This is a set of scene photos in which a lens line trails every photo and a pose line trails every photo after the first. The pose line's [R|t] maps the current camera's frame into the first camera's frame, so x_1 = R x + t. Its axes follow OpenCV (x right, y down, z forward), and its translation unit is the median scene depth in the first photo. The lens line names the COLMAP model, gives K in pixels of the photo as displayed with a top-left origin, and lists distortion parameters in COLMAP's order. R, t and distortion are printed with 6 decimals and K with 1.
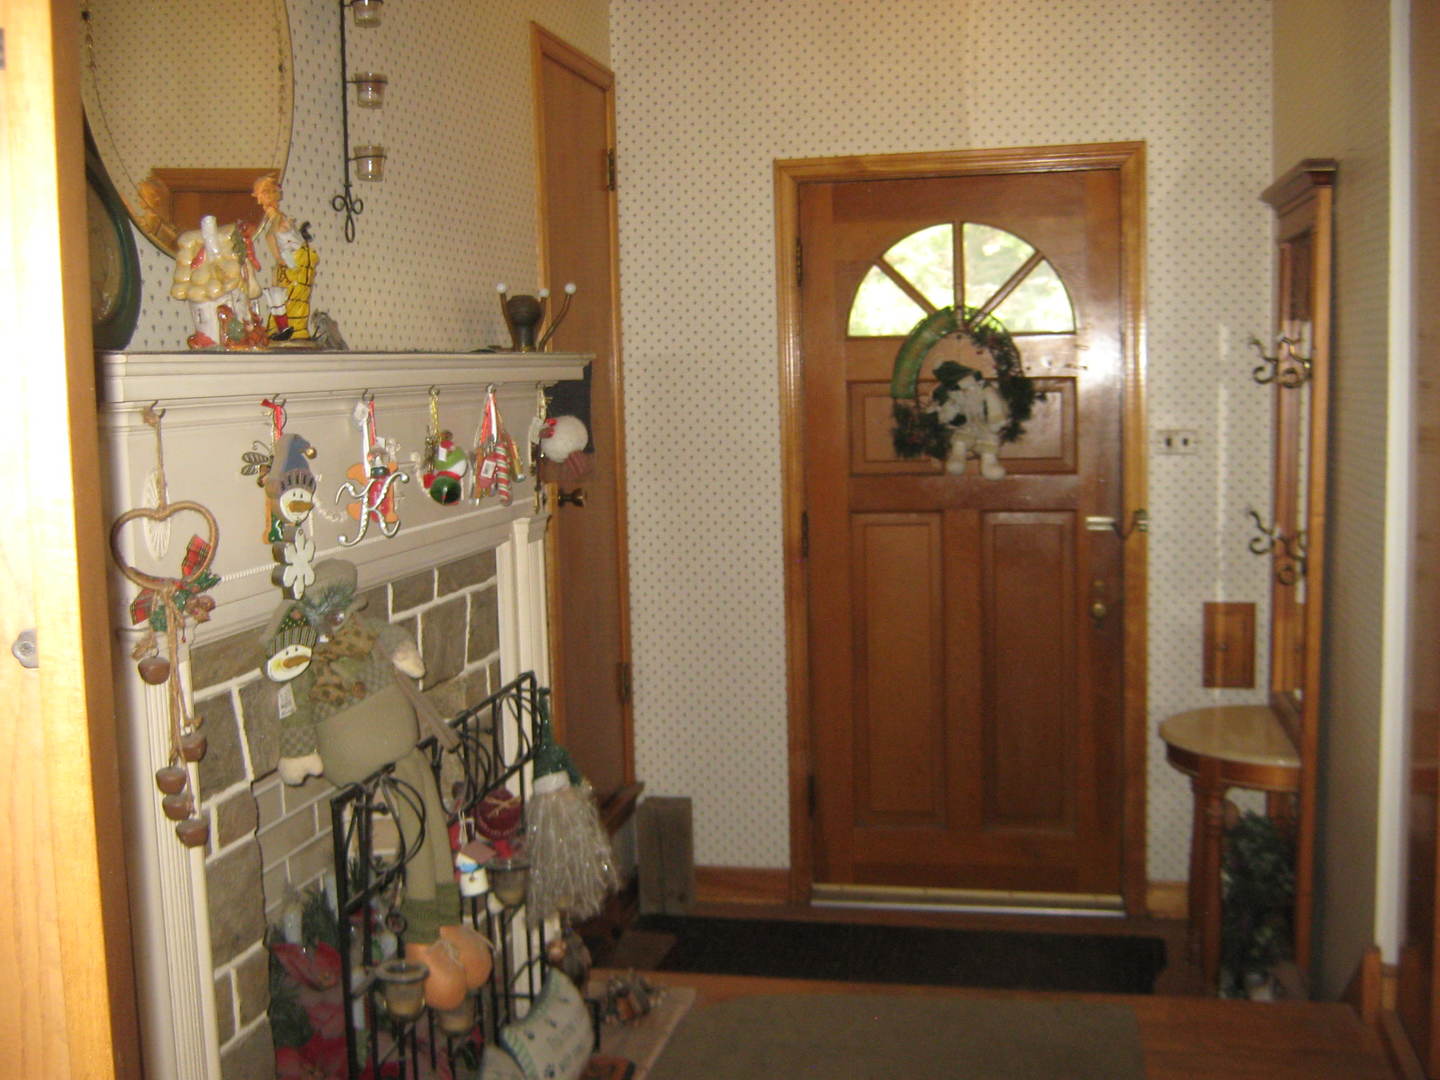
lens RADIAL K [[1576.9, 0, 720.0], [0, 1576.9, 540.0], [0, 0, 1]] dist [-0.084290, 0.058905]
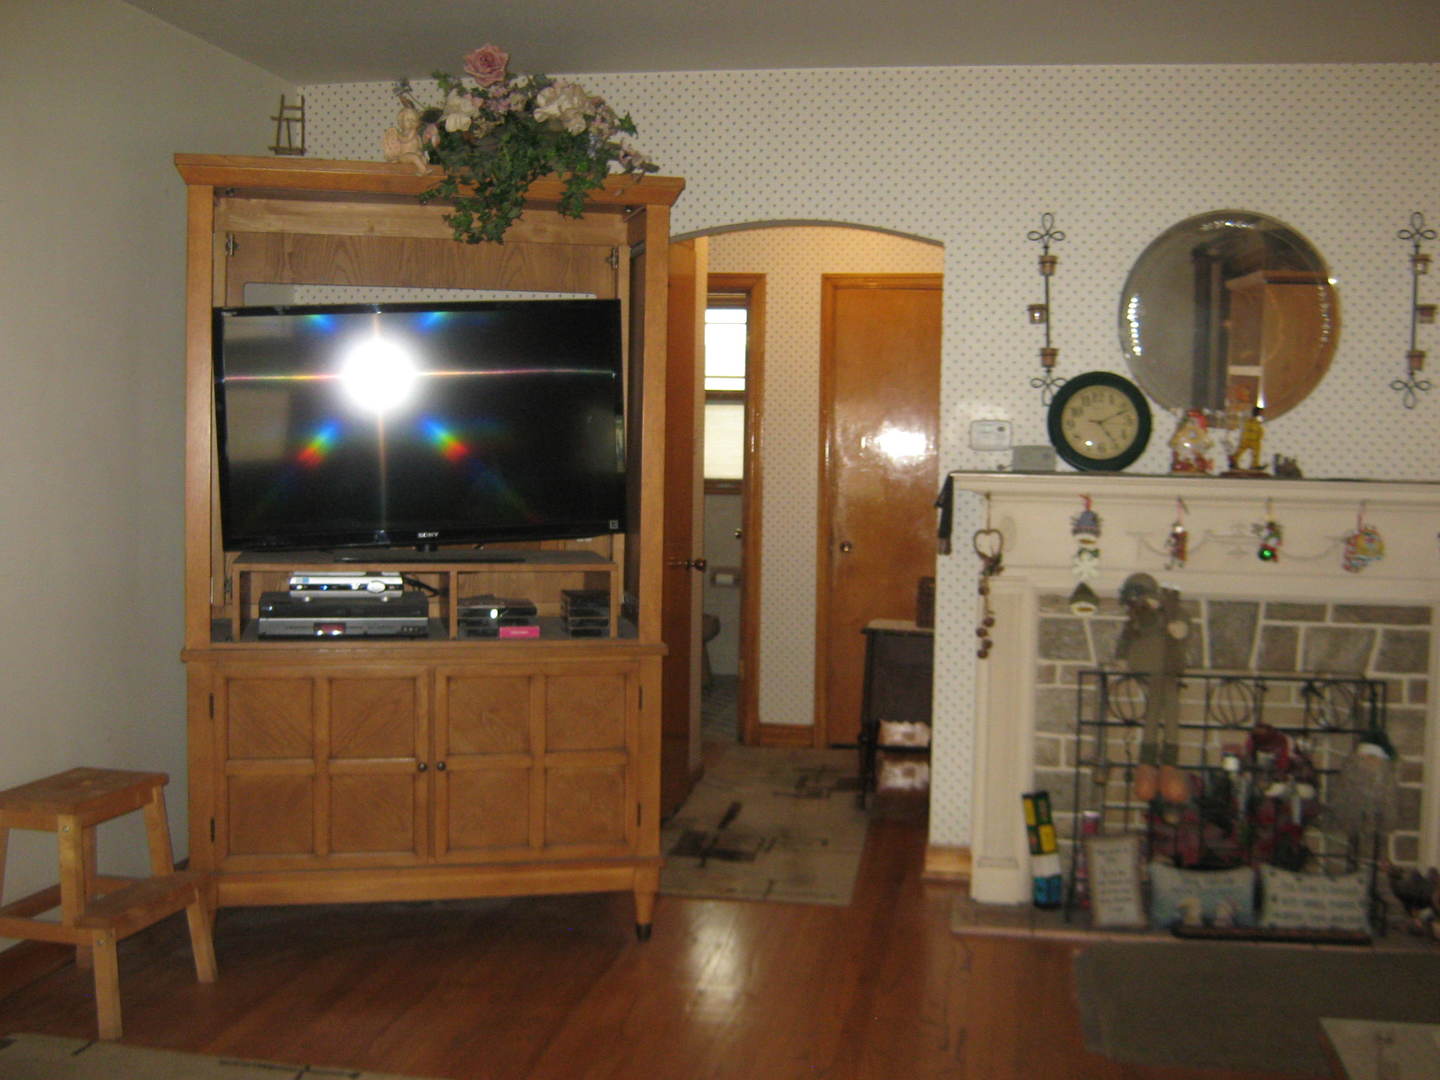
lens RADIAL K [[1576.9, 0, 720.0], [0, 1576.9, 540.0], [0, 0, 1]] dist [-0.084290, 0.058905]
pose [[0.041744, 0.095977, -0.994508, 1.529013], [-0.124725, 0.988090, 0.090122, -0.126952], [0.991313, 0.120278, 0.053218, 0.262004]]
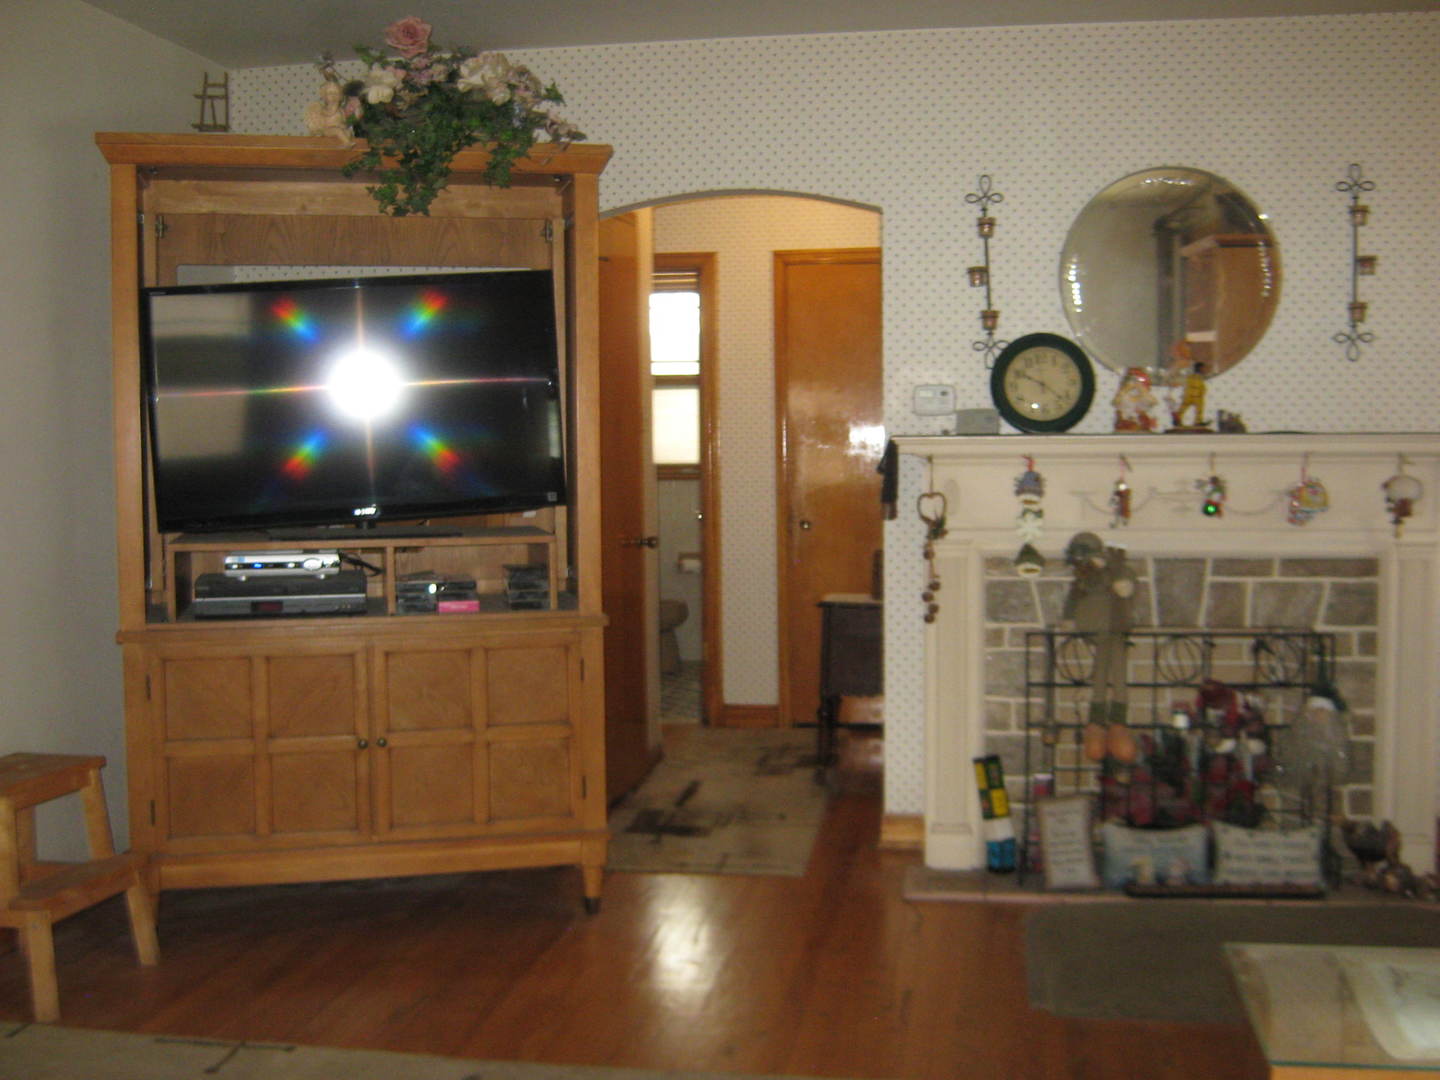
lens RADIAL K [[1576.9, 0, 720.0], [0, 1576.9, 540.0], [0, 0, 1]] dist [-0.084290, 0.058905]
pose [[0.047975, 0.093544, -0.994459, 1.524991], [-0.098527, 0.991193, 0.088484, -0.096789], [0.993977, 0.093736, 0.056769, 0.325054]]
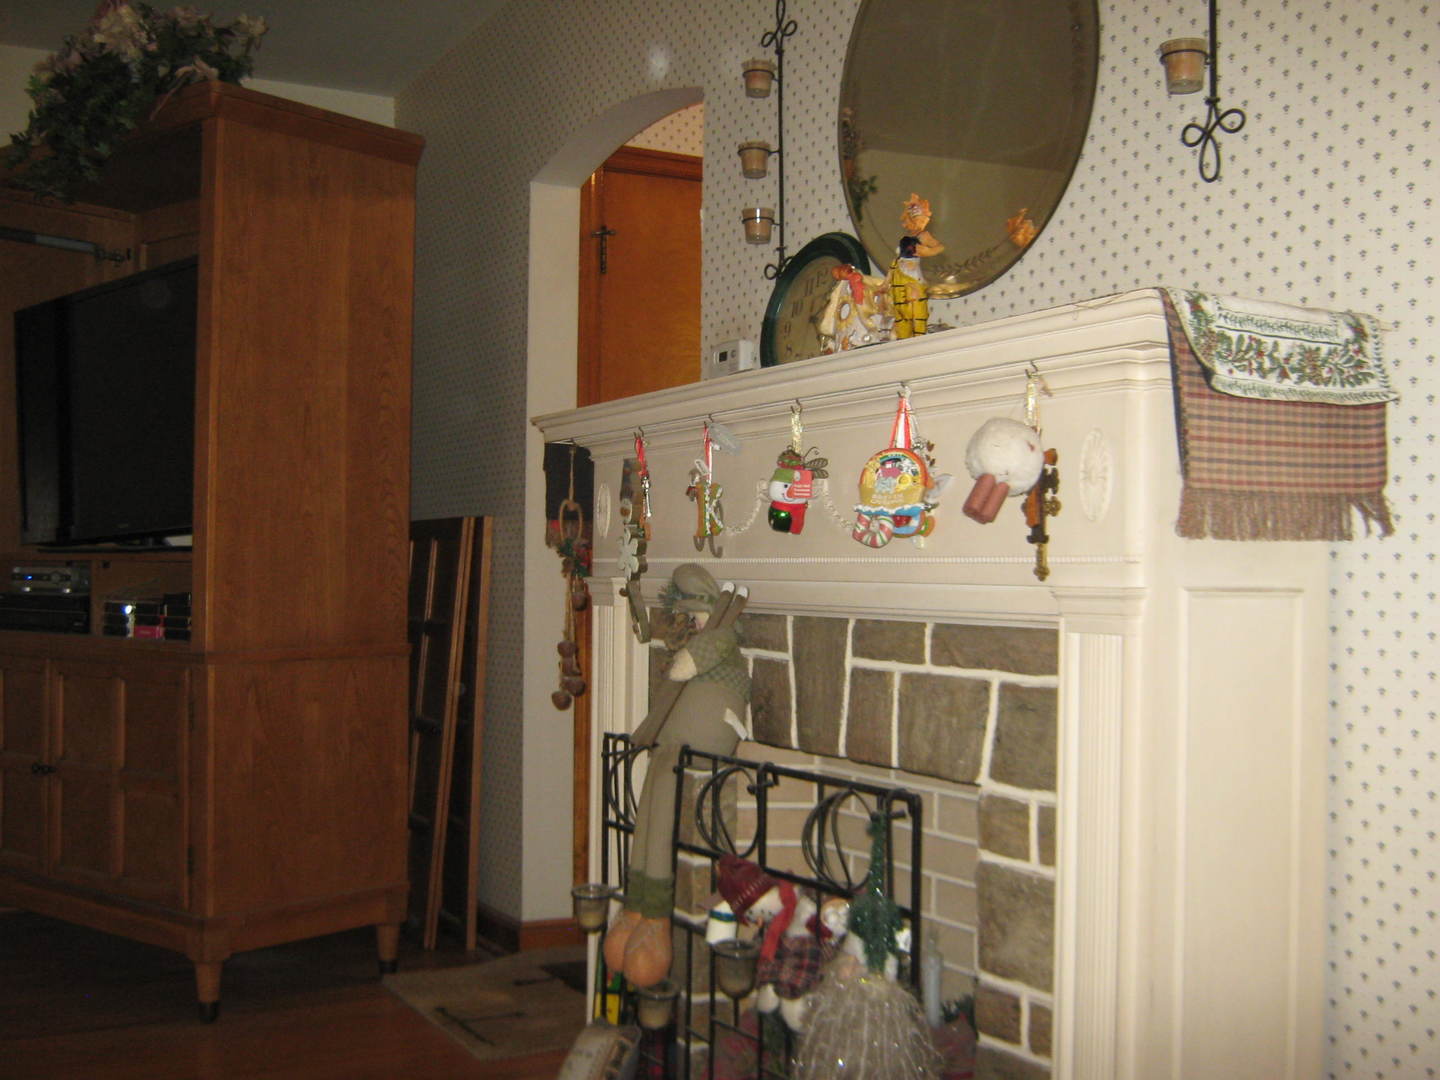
lens RADIAL K [[1576.9, 0, 720.0], [0, 1576.9, 540.0], [0, 0, 1]] dist [-0.084290, 0.058905]
pose [[-0.752526, 0.013364, -0.658426, 0.431630], [-0.054186, 0.995148, 0.082129, -0.087021], [0.656329, 0.097482, -0.748151, 1.586970]]
